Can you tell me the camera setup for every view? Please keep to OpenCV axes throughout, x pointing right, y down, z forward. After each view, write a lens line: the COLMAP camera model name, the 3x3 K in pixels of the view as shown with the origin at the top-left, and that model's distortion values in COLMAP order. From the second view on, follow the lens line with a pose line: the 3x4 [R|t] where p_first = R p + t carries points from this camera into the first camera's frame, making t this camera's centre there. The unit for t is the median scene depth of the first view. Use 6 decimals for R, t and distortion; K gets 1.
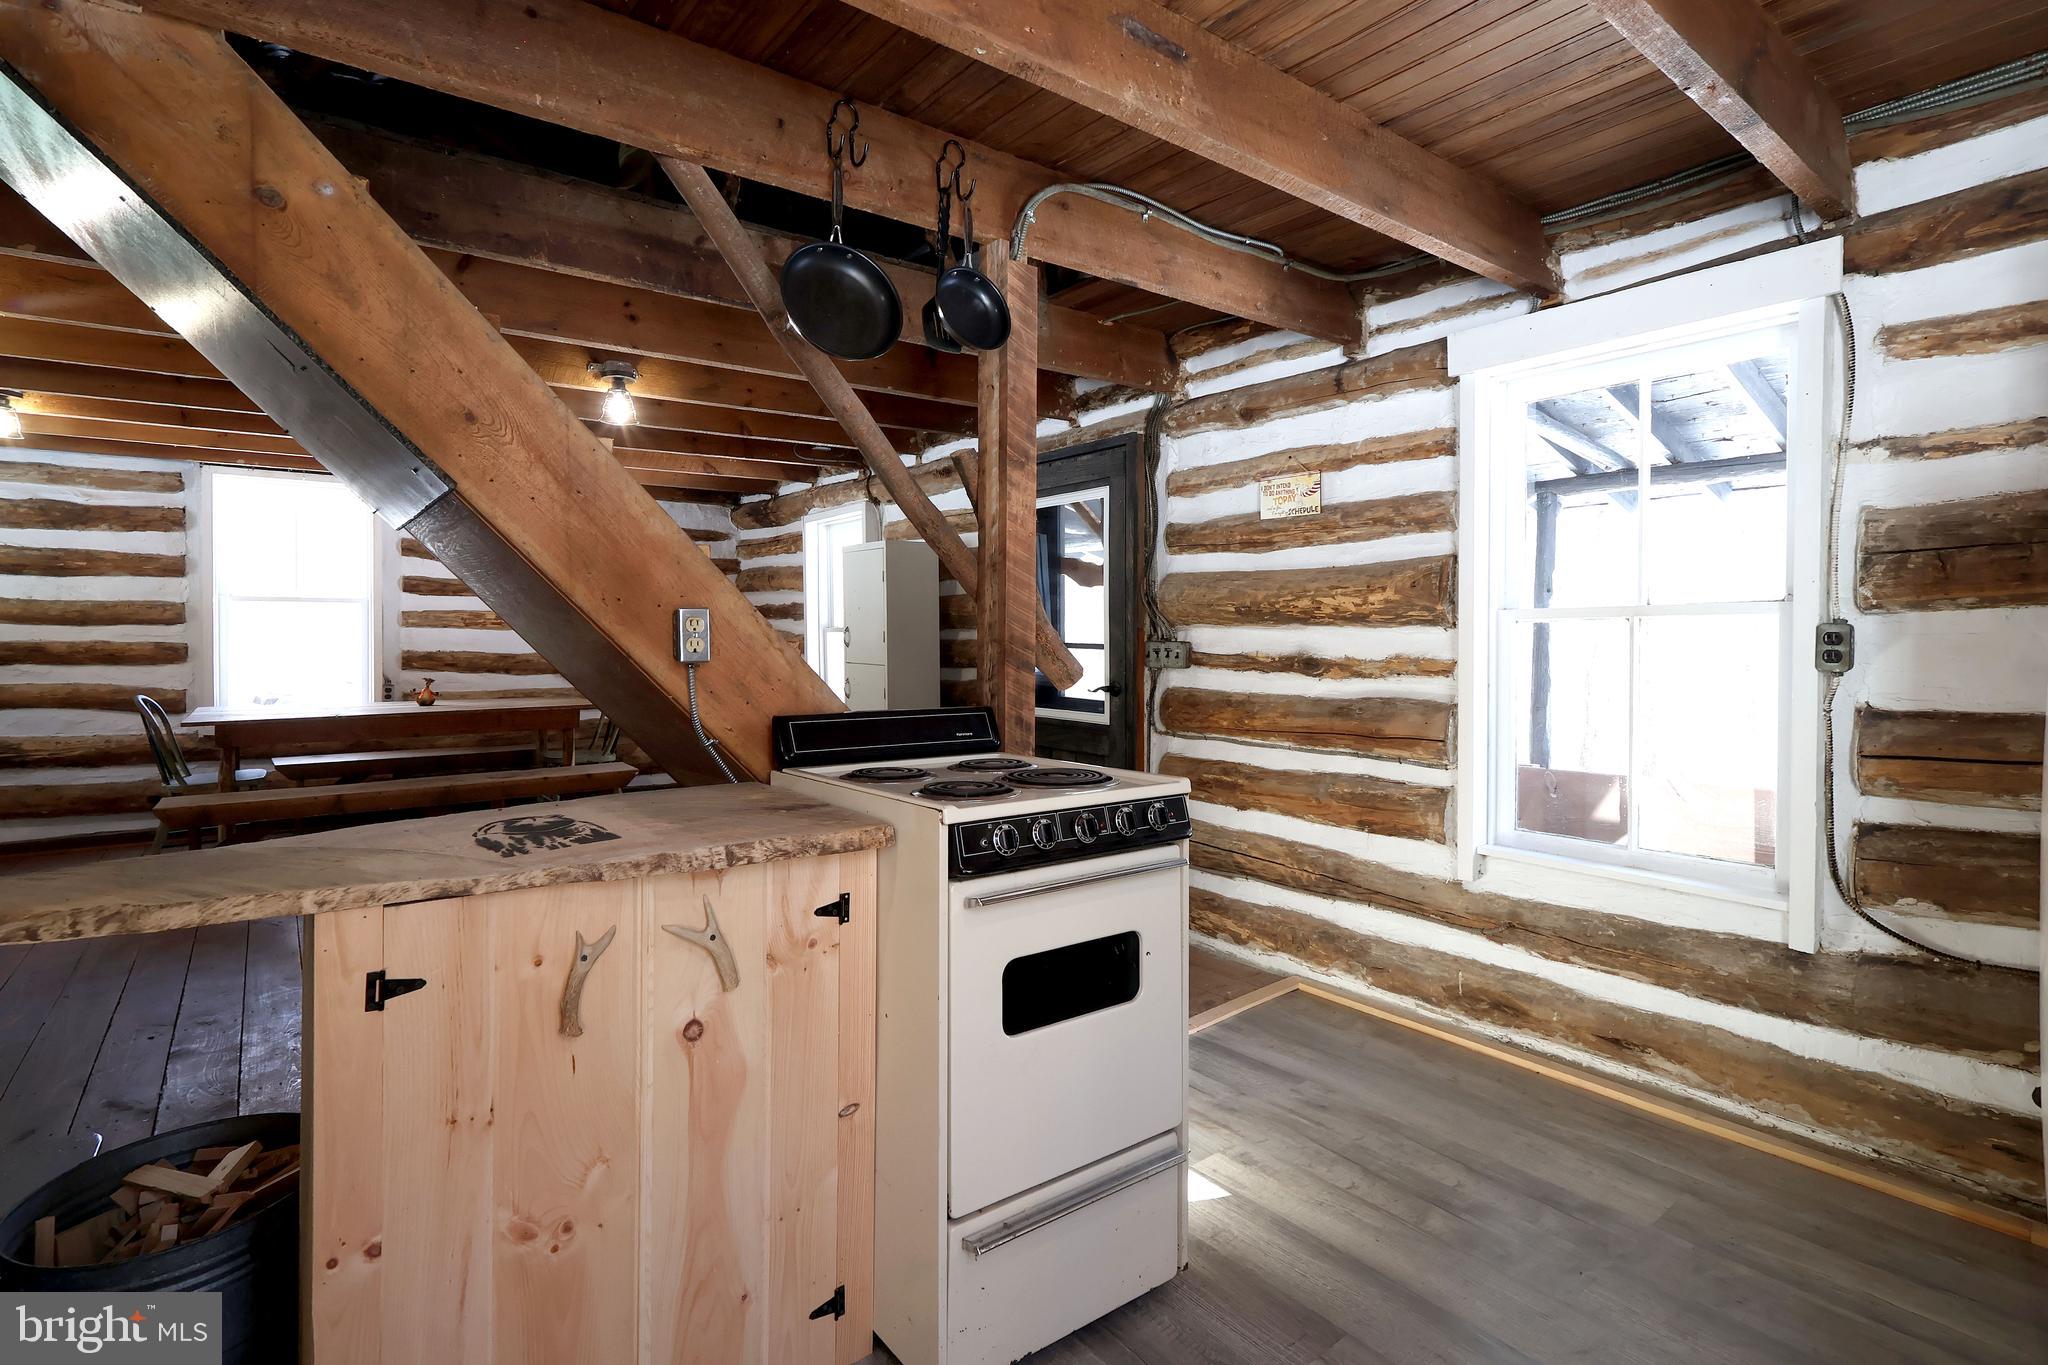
lens RADIAL K [[996.2, 0, 1058.6], [0, 996.2, 653.1], [0, 0, 1]] dist [0.003628, 0.001844]
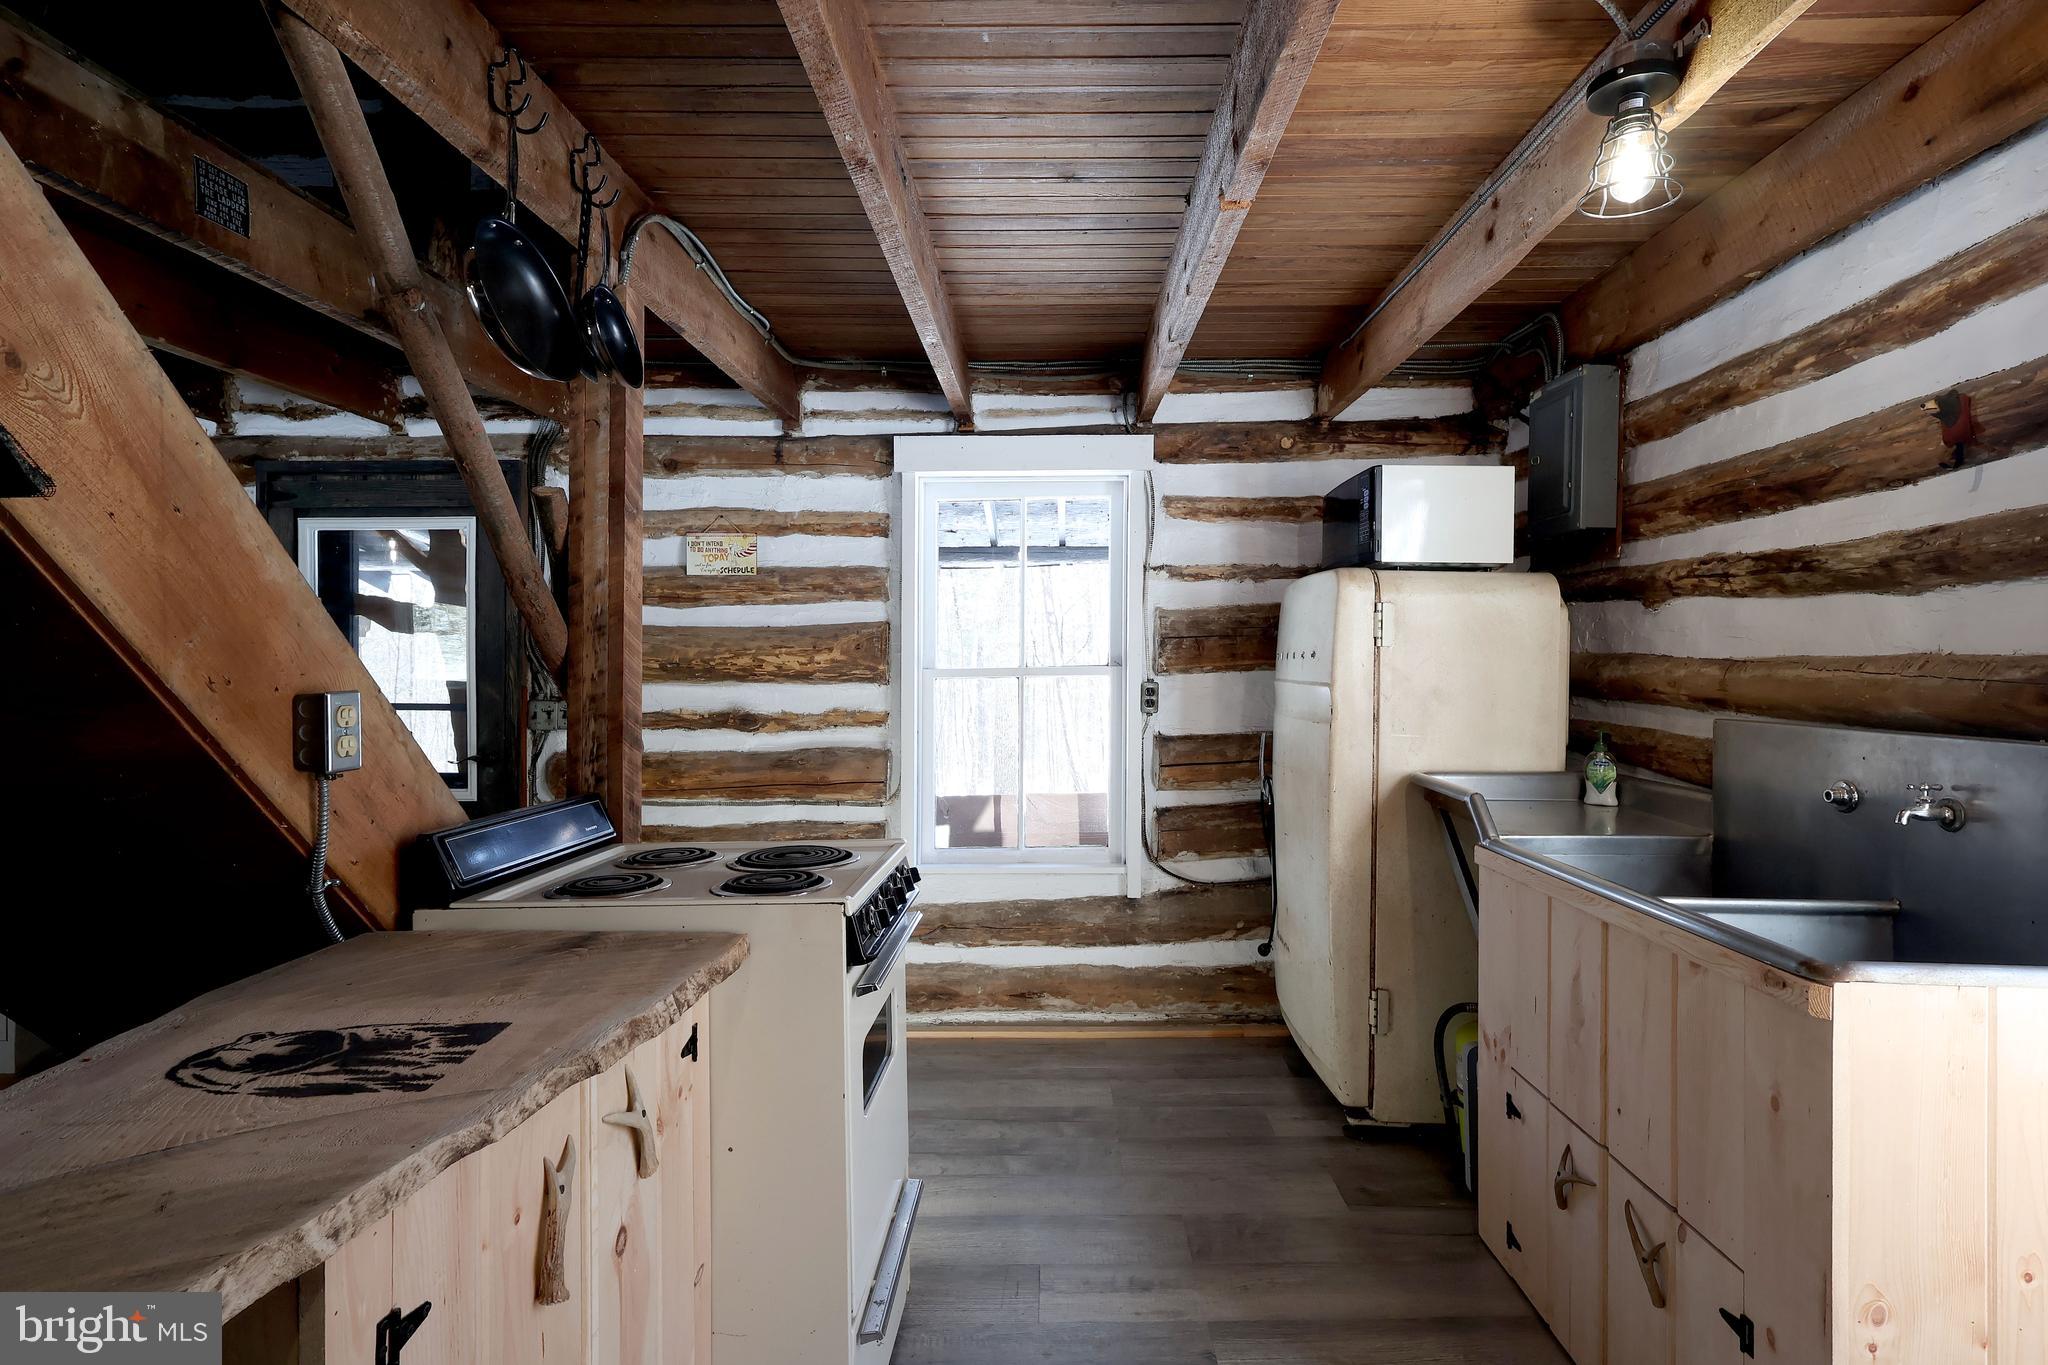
lens RADIAL K [[996.2, 0, 1061.7], [0, 996.2, 671.2], [0, 0, 1]] dist [0.003628, 0.001844]
pose [[0.610194, -0.007346, 0.792218, -0.500617], [0.018357, 0.999820, -0.004869, -0.038659], [-0.792039, 0.017514, 0.610219, 0.153362]]
